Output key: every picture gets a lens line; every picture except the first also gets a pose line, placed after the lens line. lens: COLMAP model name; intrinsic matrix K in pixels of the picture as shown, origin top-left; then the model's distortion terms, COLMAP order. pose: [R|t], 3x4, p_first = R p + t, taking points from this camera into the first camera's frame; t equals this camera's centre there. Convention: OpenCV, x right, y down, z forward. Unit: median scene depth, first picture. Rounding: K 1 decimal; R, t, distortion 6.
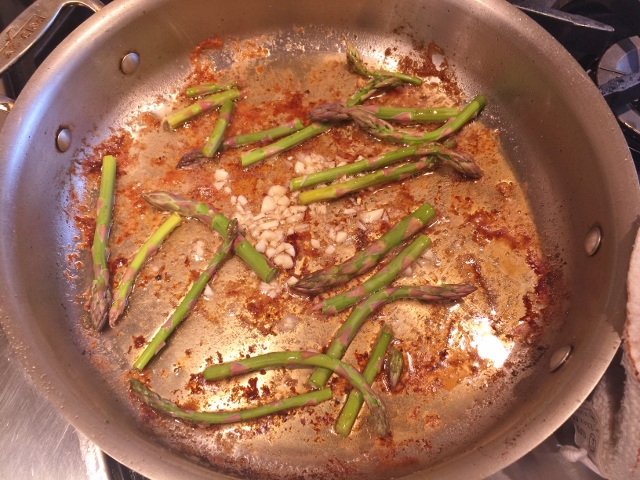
lens RADIAL K [[569.3, 0, 320.0], [0, 569.3, 240.0], [0, 0, 1]] dist [0.006556, 0.002335]
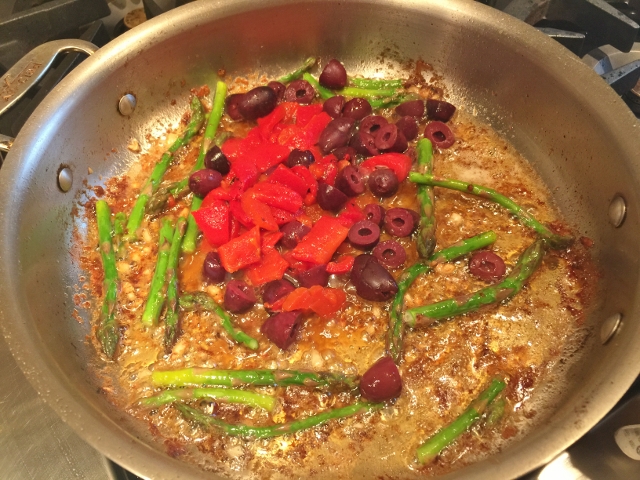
lens RADIAL K [[569.3, 0, 320.0], [0, 569.3, 240.0], [0, 0, 1]] dist [0.006556, 0.002335]
pose [[0.993267, -0.113810, 0.021616, -0.048808], [0.115795, 0.980839, -0.156672, 0.136953], [-0.003371, 0.158120, 0.987414, 0.048370]]
